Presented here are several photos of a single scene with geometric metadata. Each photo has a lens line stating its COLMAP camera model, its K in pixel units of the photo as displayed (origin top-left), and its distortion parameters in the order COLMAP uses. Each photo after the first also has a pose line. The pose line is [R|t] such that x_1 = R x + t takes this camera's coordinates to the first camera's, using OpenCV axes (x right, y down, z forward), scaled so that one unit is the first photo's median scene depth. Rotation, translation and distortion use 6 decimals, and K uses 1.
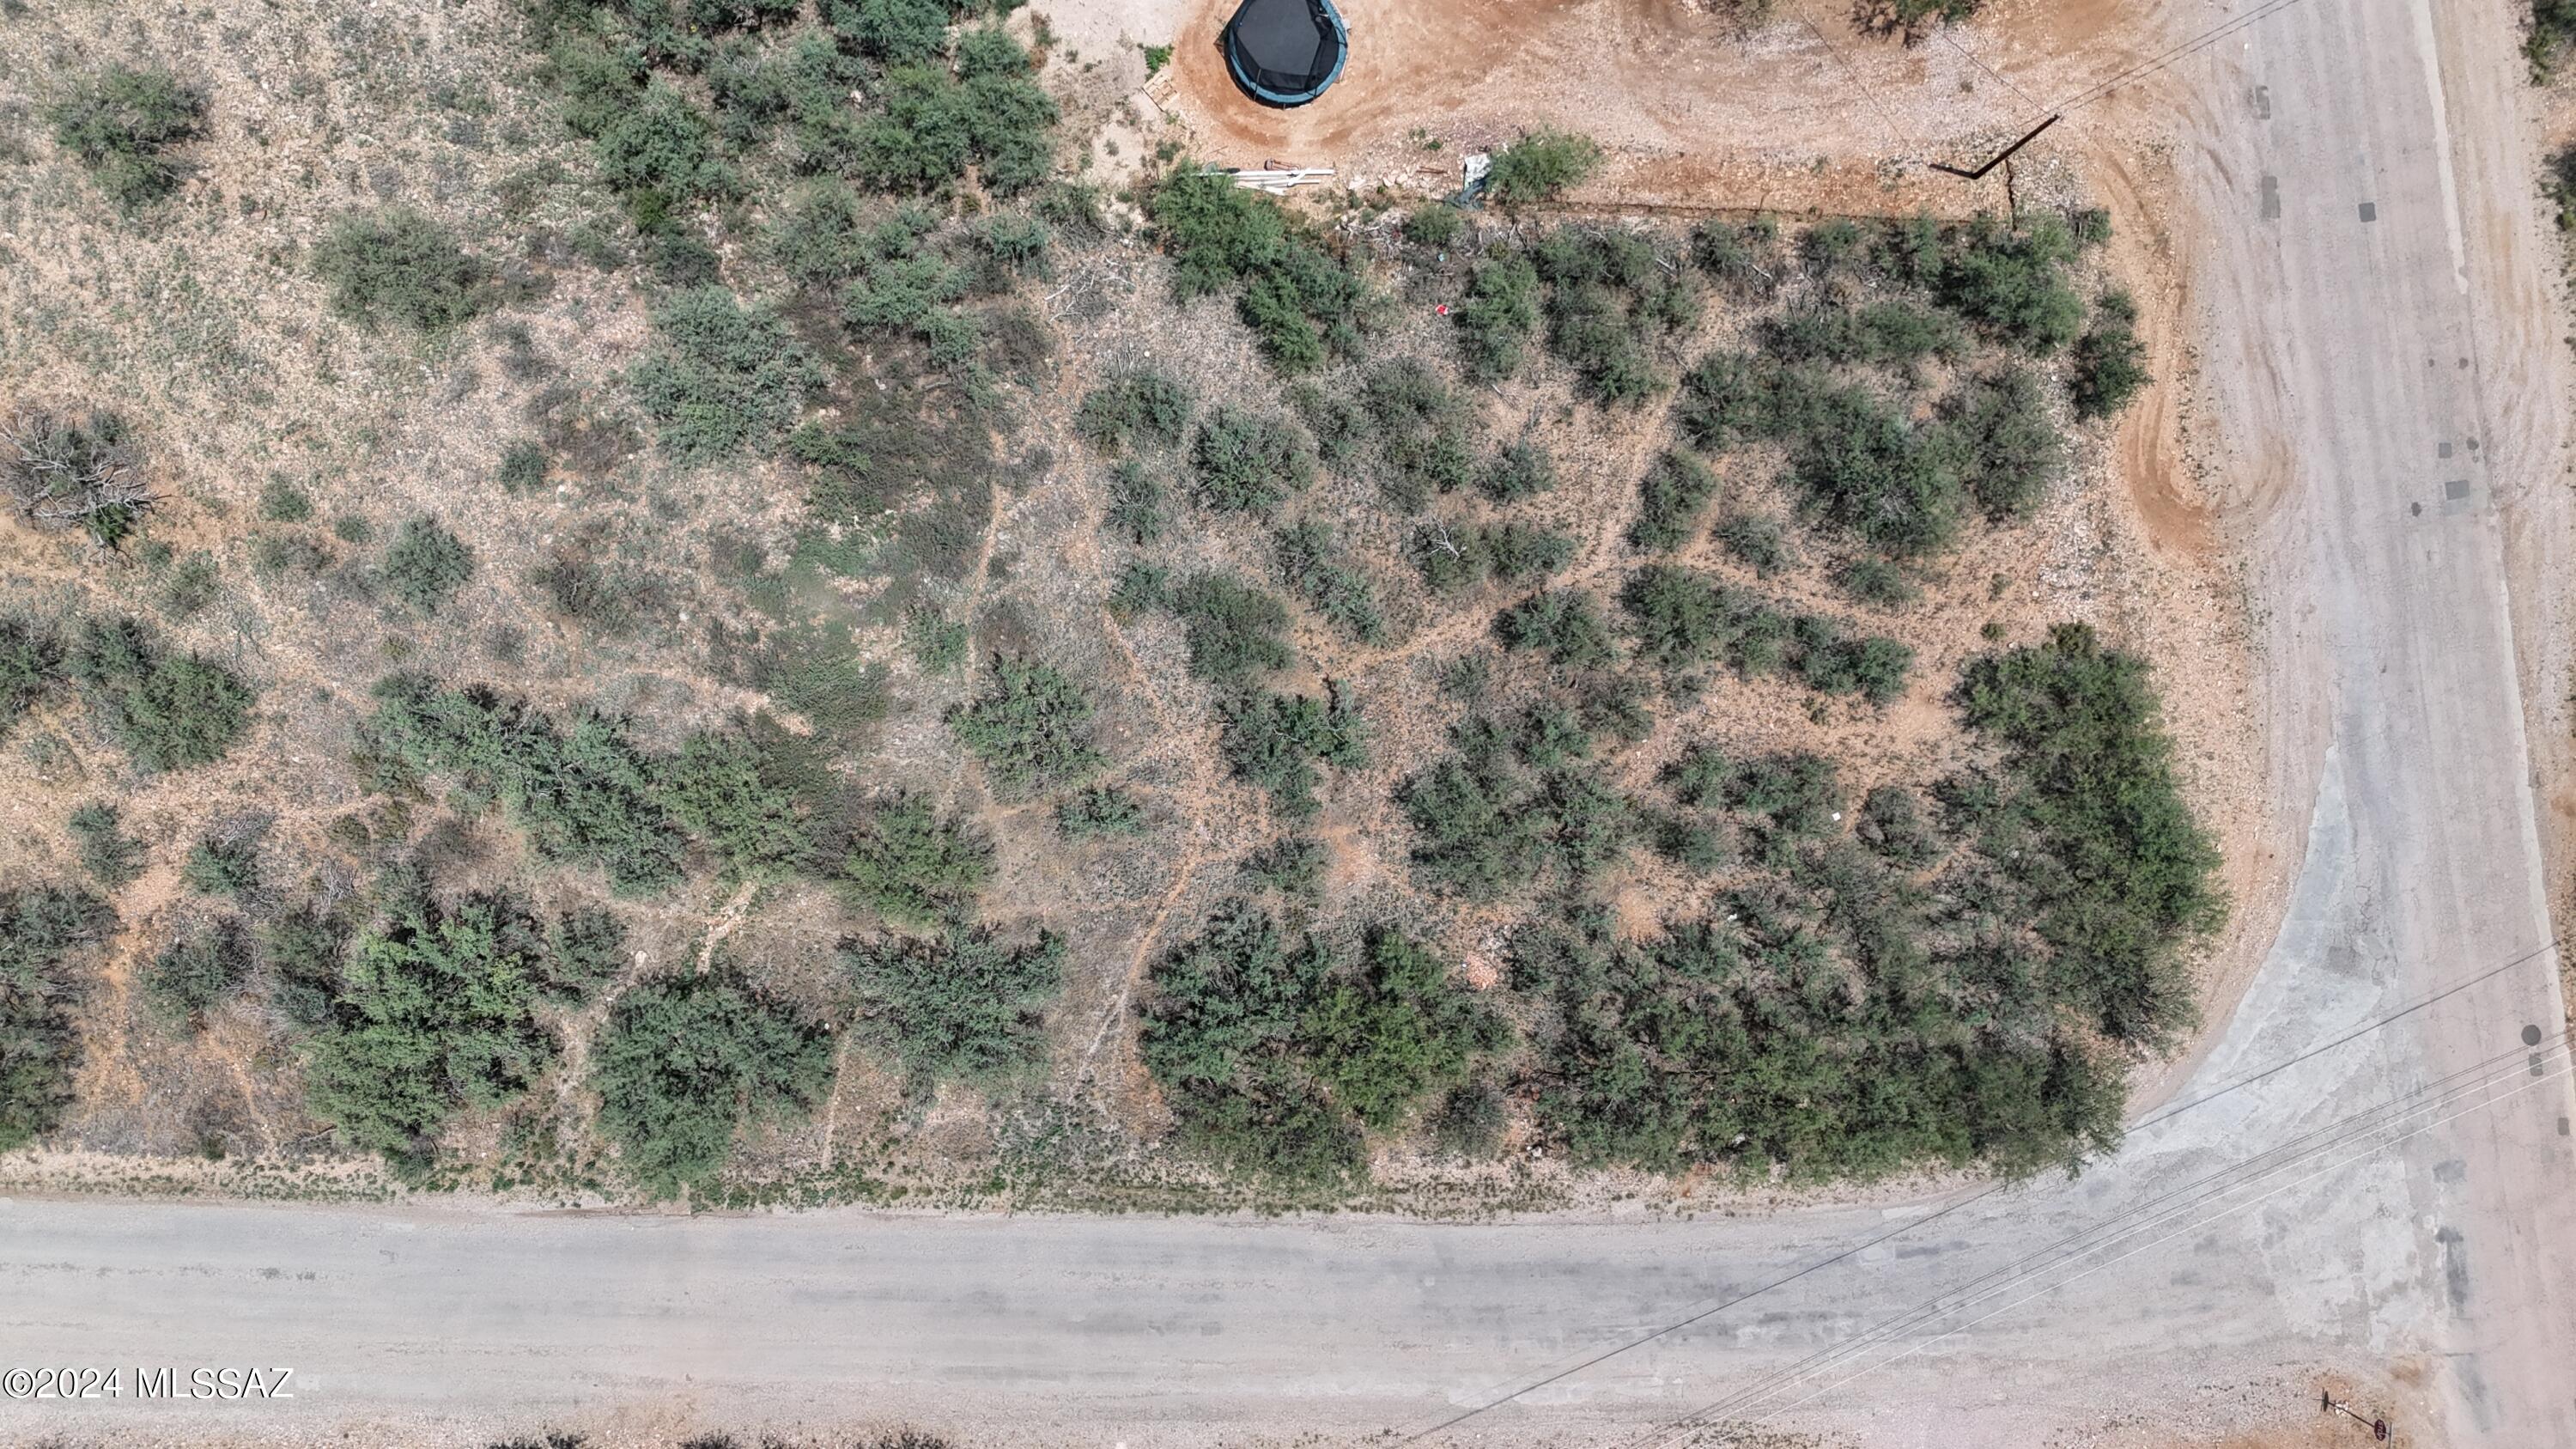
lens RADIAL K [[1887.6, 0, 1231.7], [0, 1887.6, 721.5], [0, 0, 1]] dist [0.075578, -0.072840]
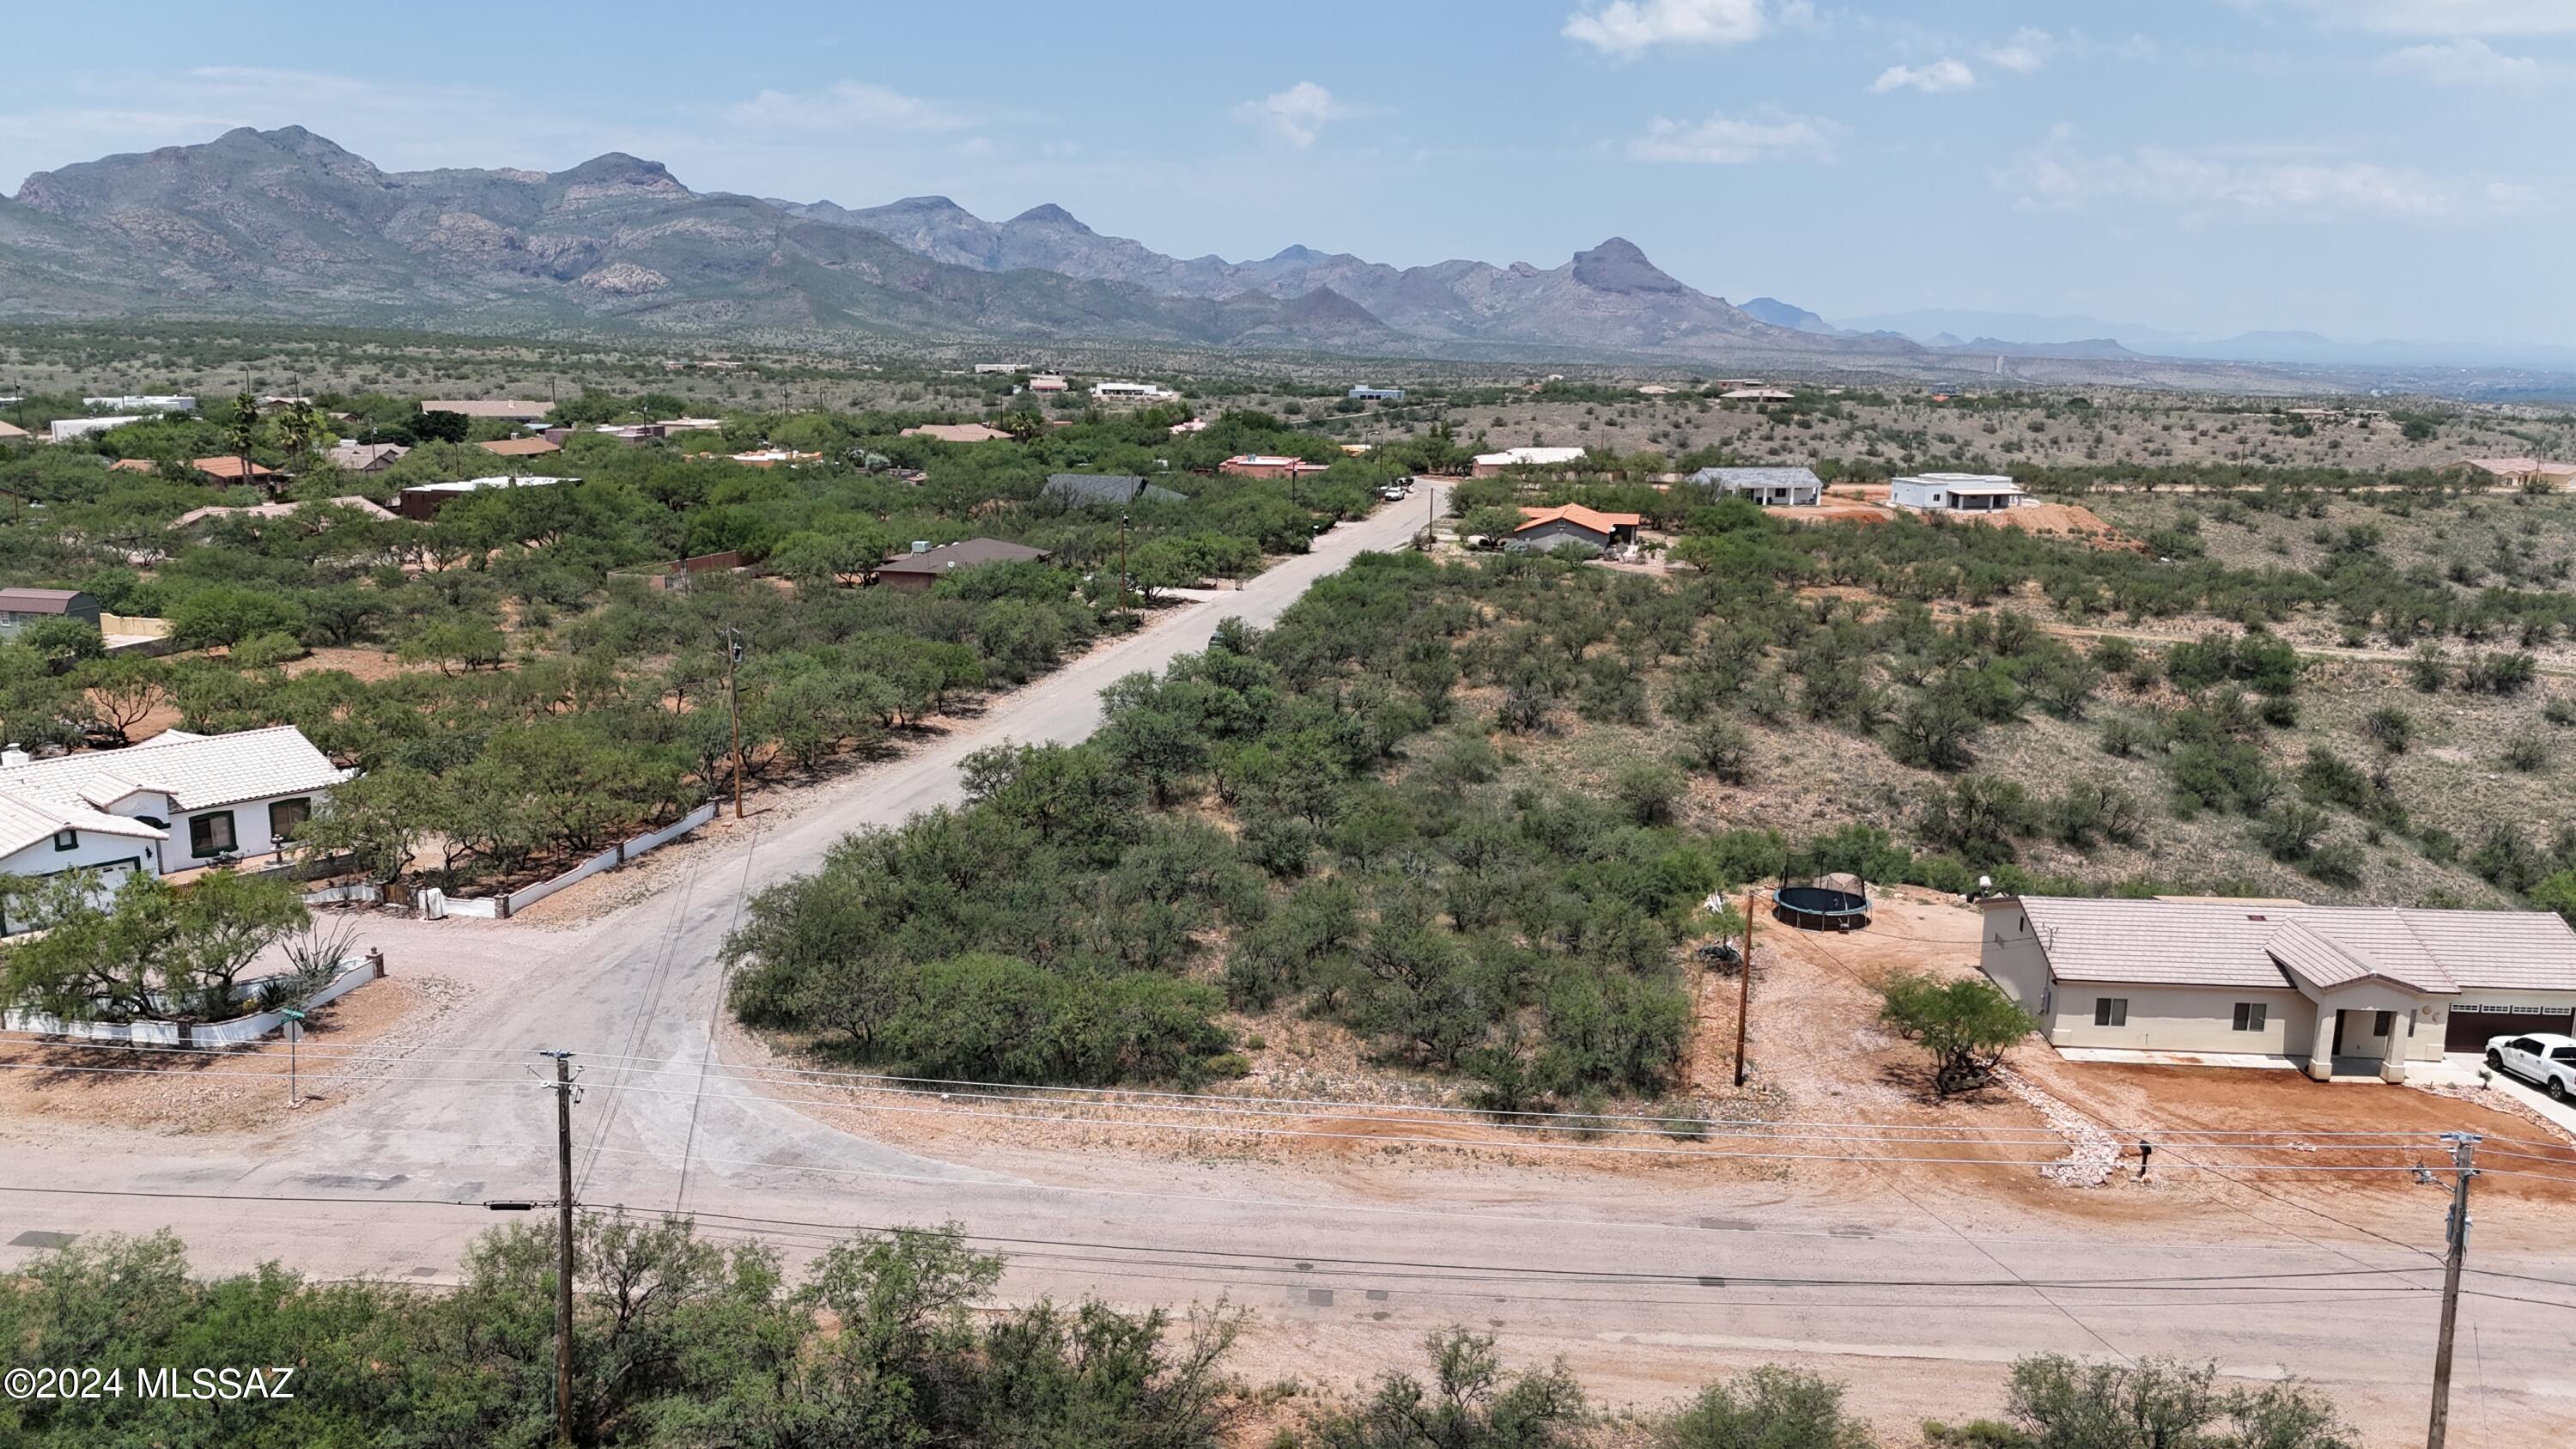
lens RADIAL K [[1887.6, 0, 1280.9], [0, 1887.6, 739.6], [0, 0, 1]] dist [0.075578, -0.072840]
pose [[-0.187693, 0.179024, -0.965775, 1.297593], [-0.981825, -0.062349, 0.179255, -0.221642], [-0.028124, 0.981867, 0.187473, 0.666784]]
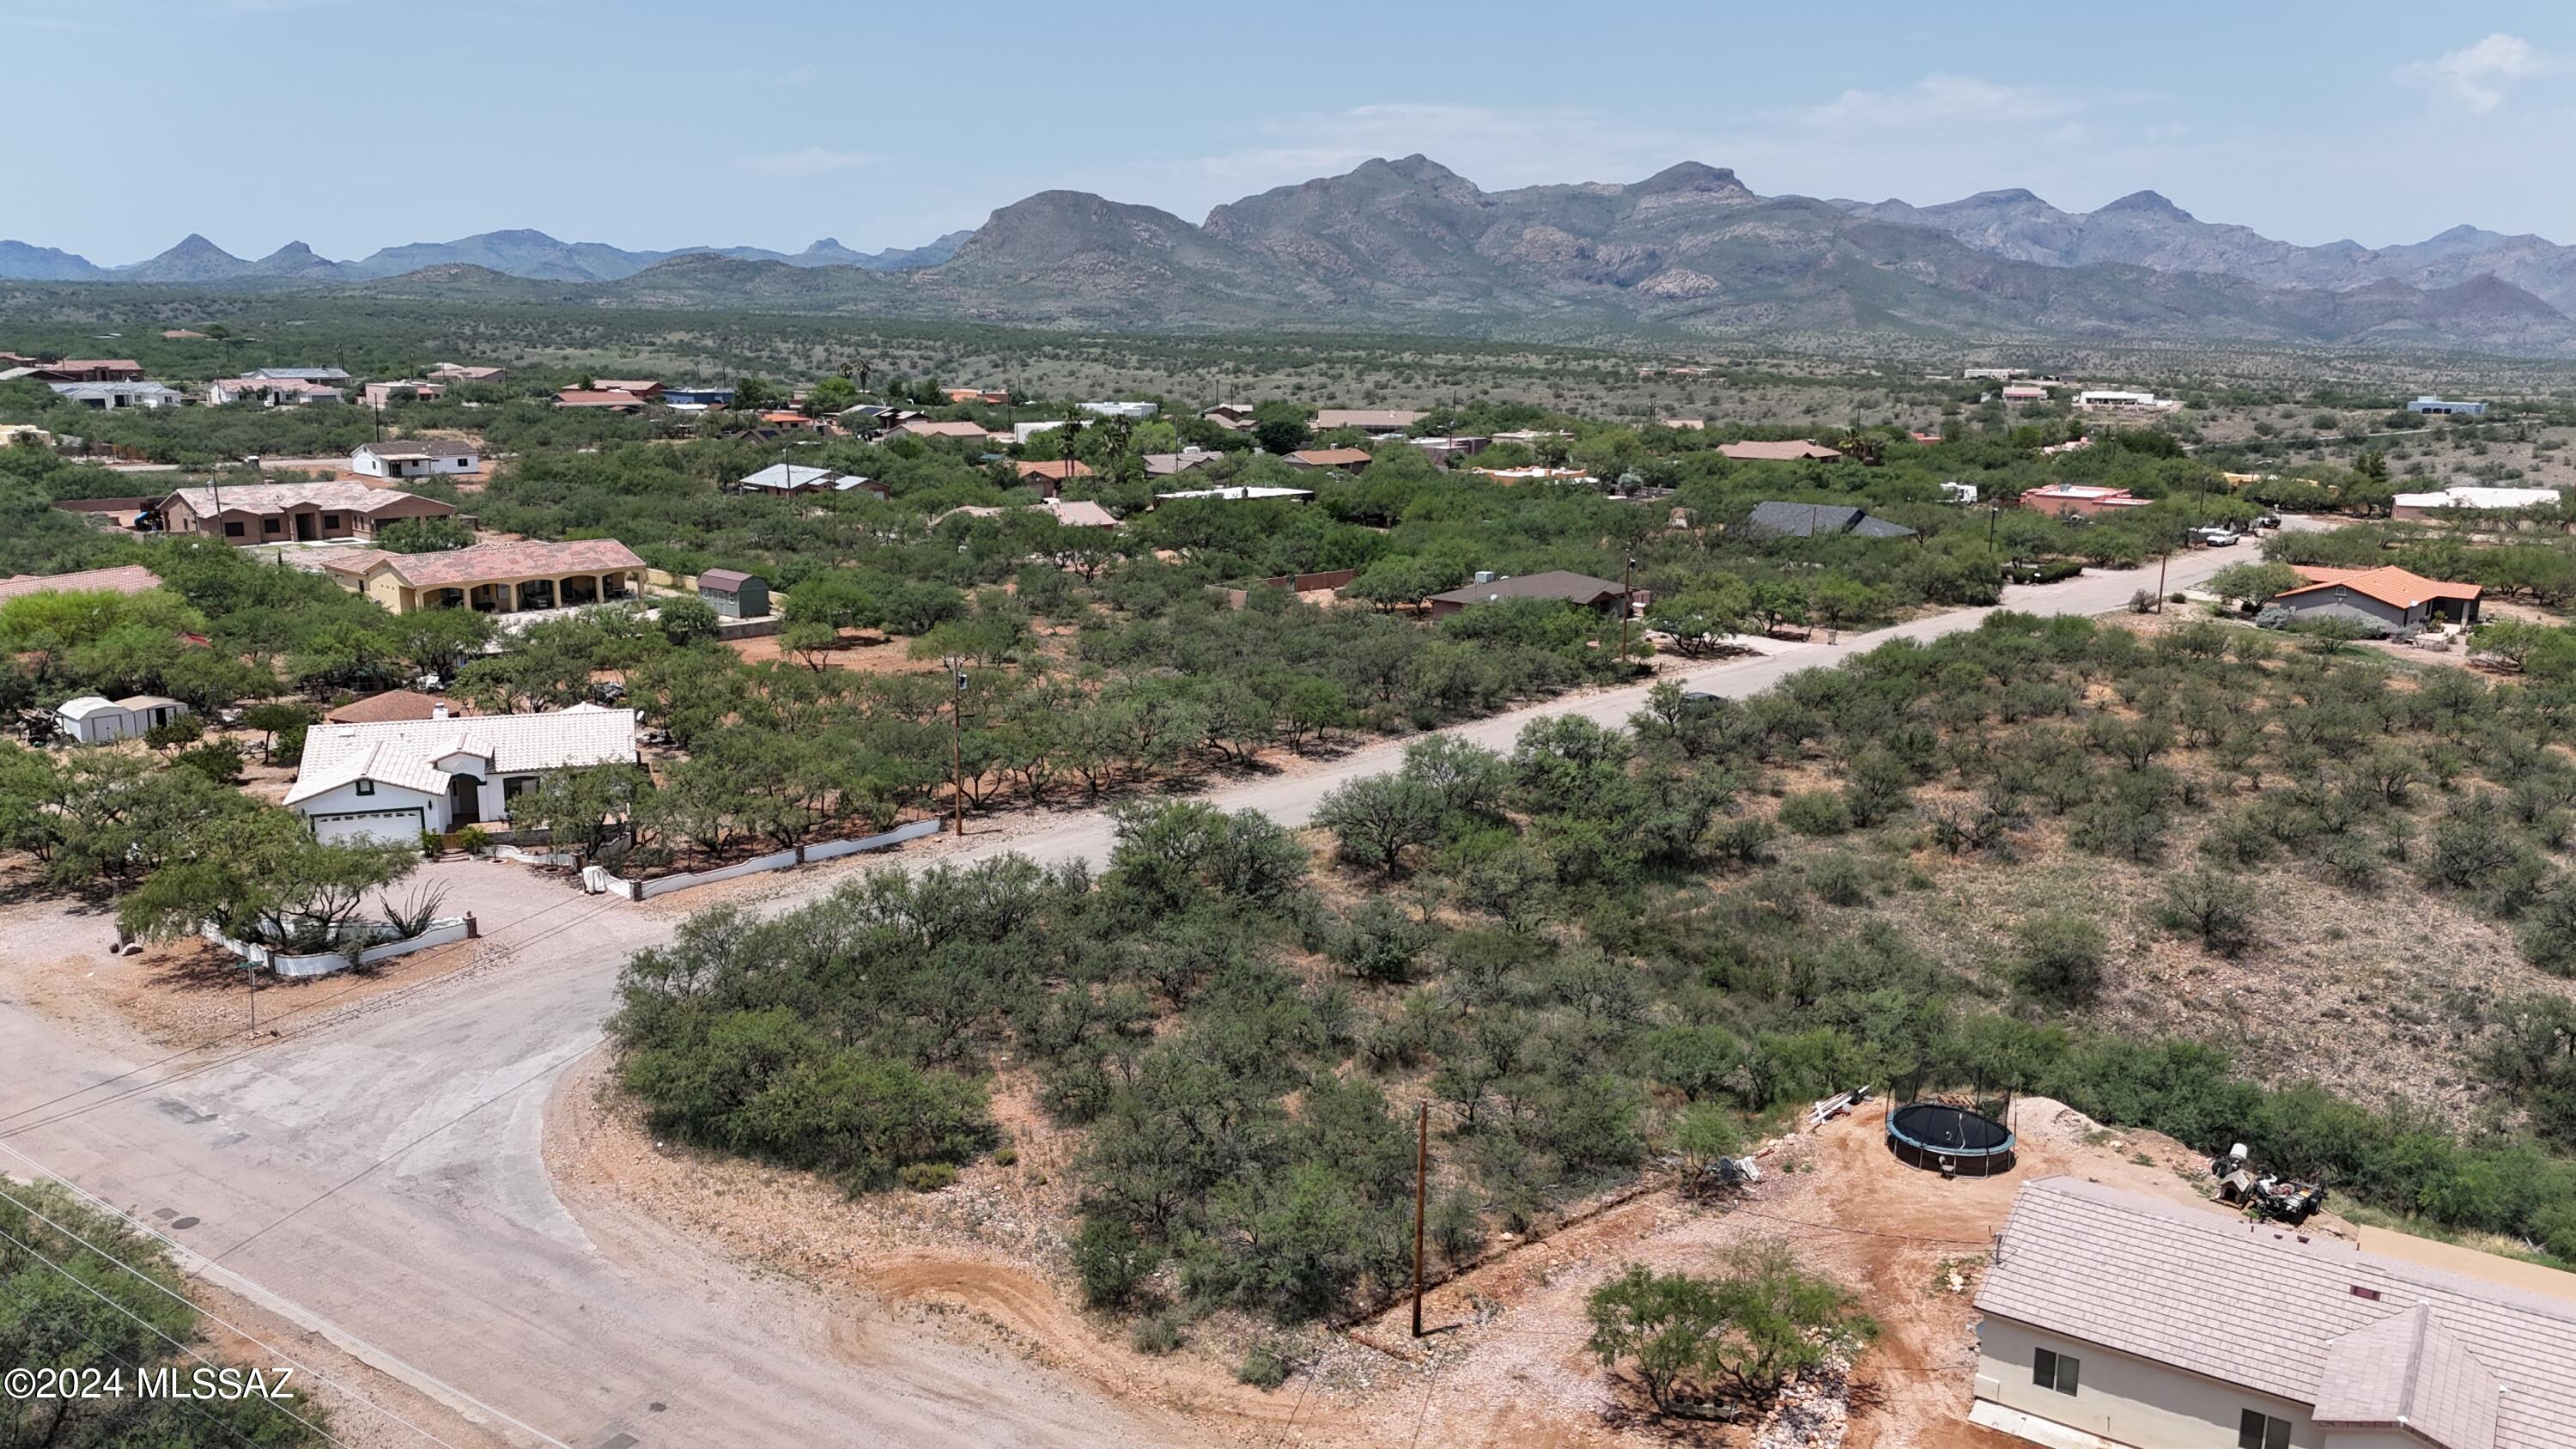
lens RADIAL K [[1887.6, 0, 1279.2], [0, 1887.6, 734.9], [0, 0, 1]] dist [0.075578, -0.072840]
pose [[-0.659922, 0.127959, -0.740358, 0.957682], [-0.750440, -0.160310, 0.641202, -0.692816], [-0.036640, 0.978738, 0.201818, 0.614551]]
